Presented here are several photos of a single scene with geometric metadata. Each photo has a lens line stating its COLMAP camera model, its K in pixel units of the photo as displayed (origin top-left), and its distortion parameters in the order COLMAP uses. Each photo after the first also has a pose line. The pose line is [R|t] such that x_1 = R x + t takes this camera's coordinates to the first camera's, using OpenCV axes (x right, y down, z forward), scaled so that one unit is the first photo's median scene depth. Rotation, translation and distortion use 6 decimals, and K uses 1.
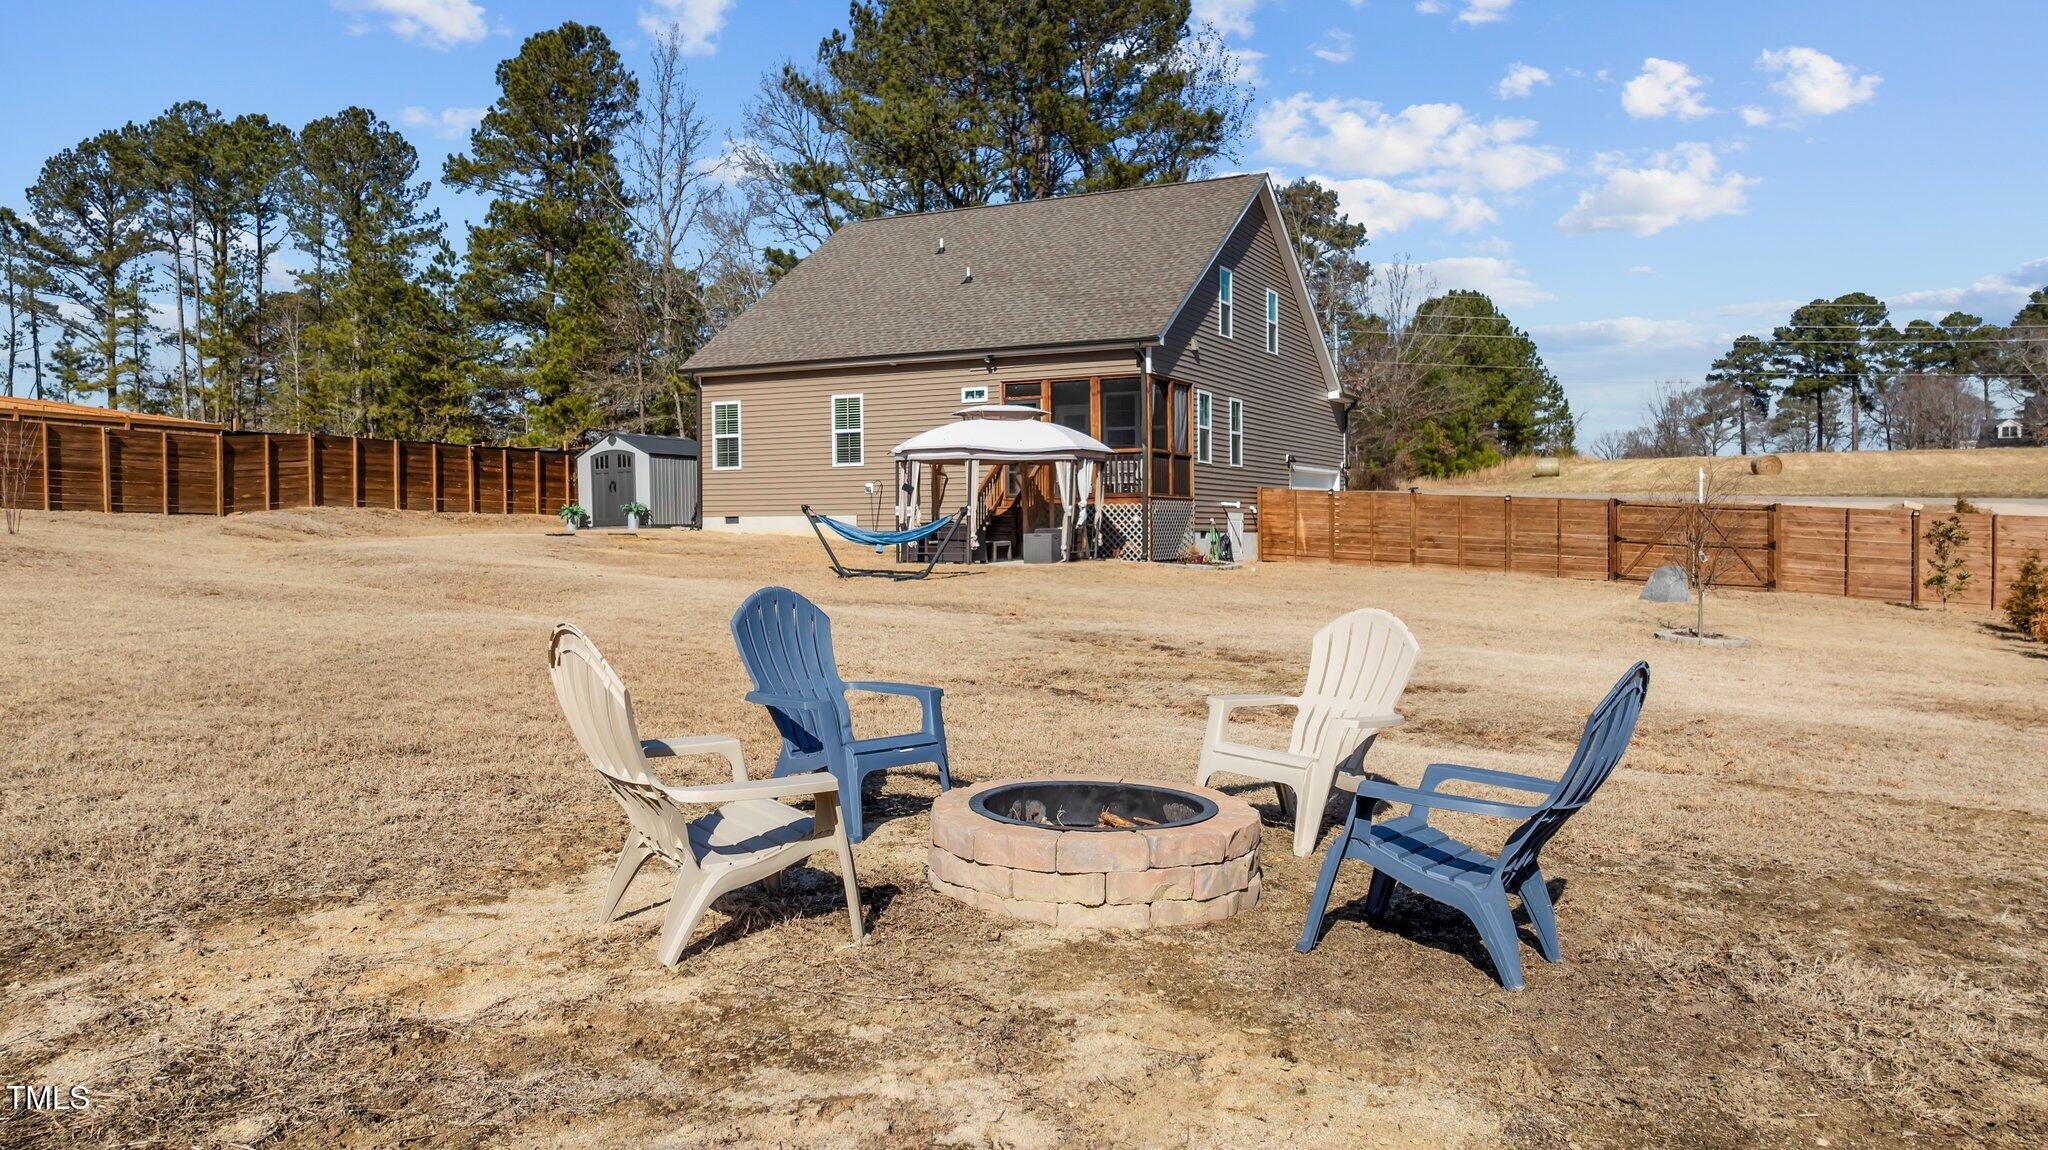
lens RADIAL K [[1458.7, 0, 1031.0], [0, 1458.7, 563.2], [0, 0, 1]] dist [-0.011029, 0.003231]
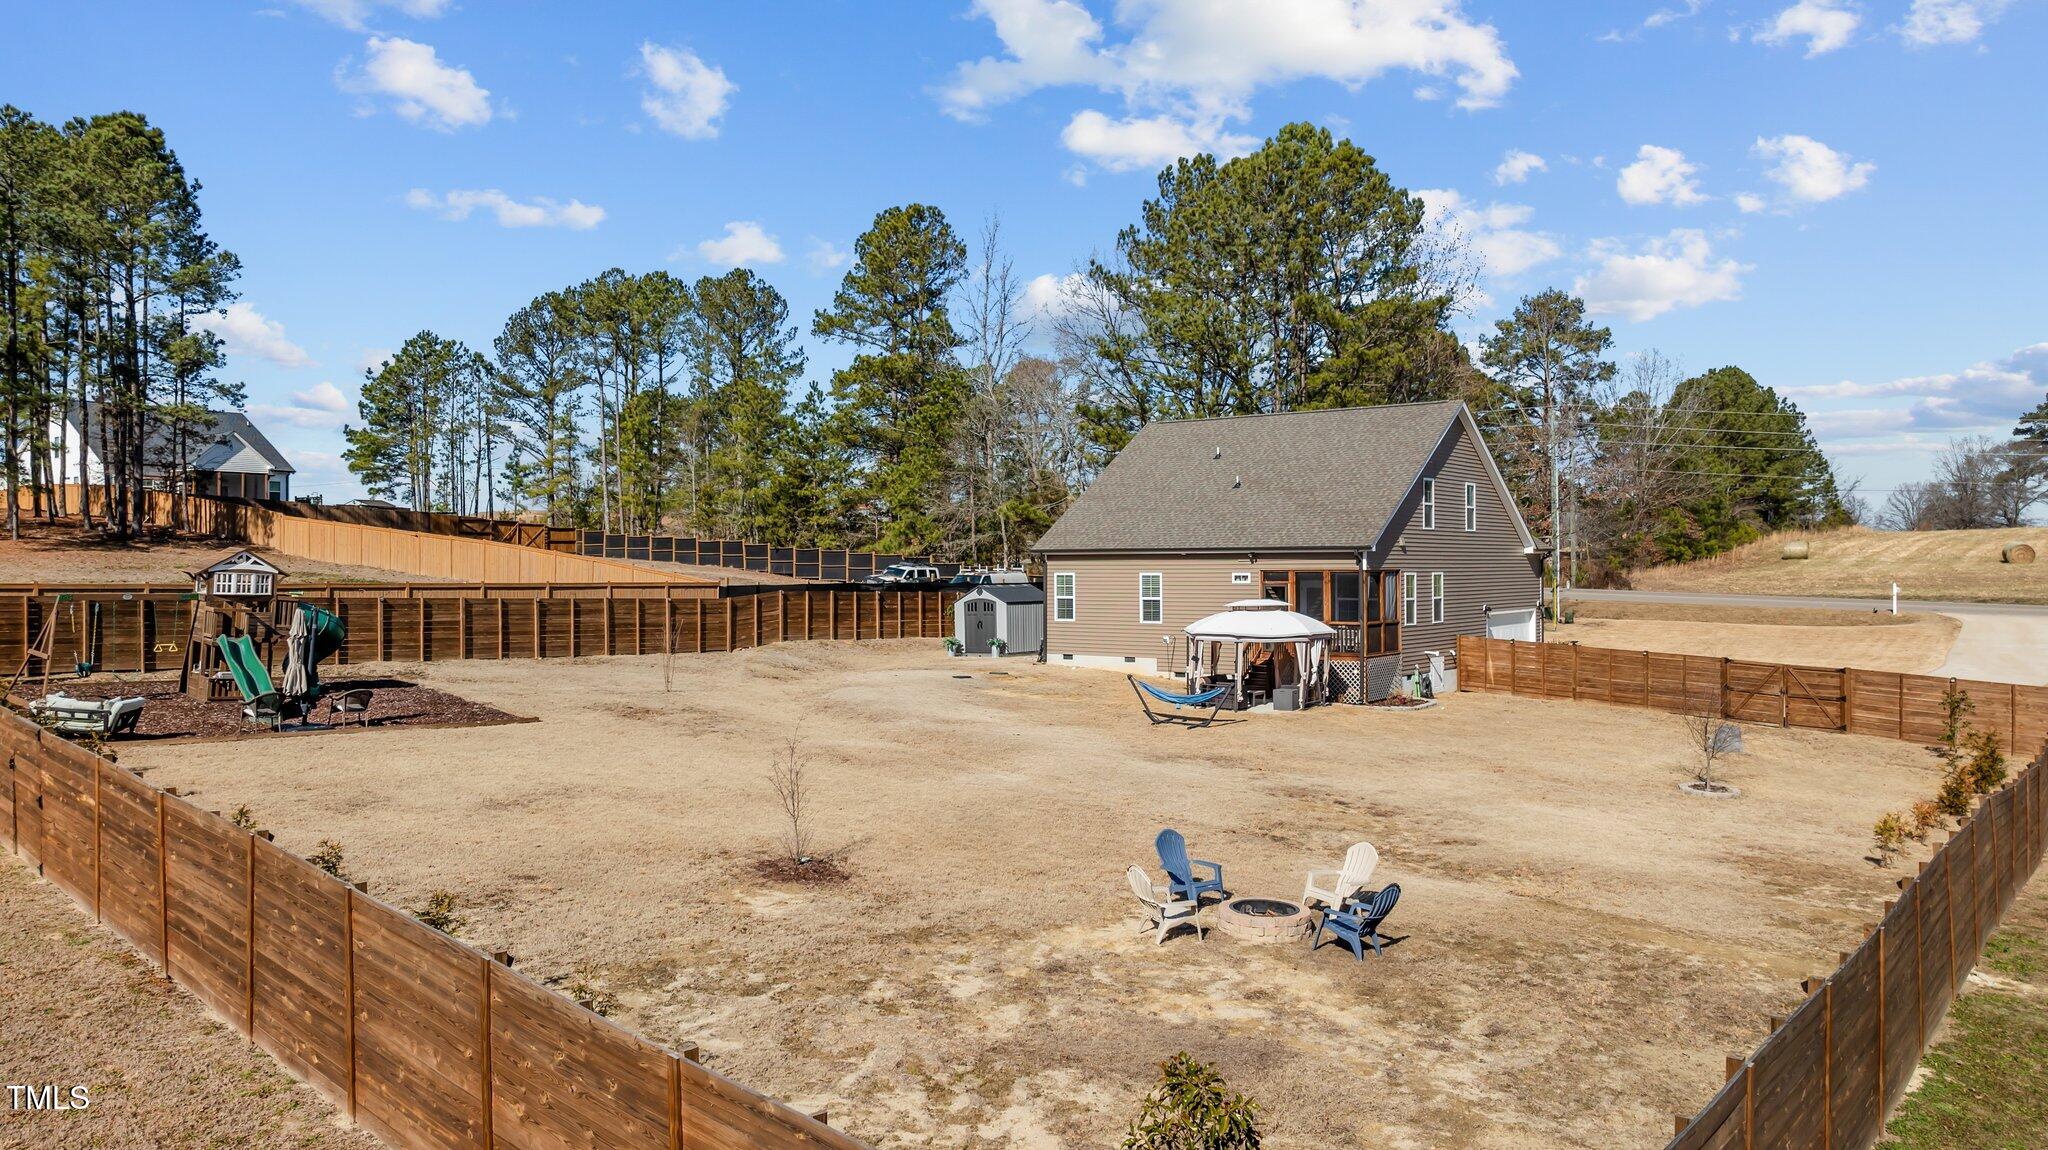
lens RADIAL K [[1458.7, 0, 1031.0], [0, 1458.7, 563.2], [0, 0, 1]] dist [-0.011029, 0.003231]
pose [[0.982652, 0.003210, -0.185430, 0.019244], [-0.007364, 0.999737, -0.021717, -0.081530], [0.185312, 0.022706, 0.982417, -0.359591]]
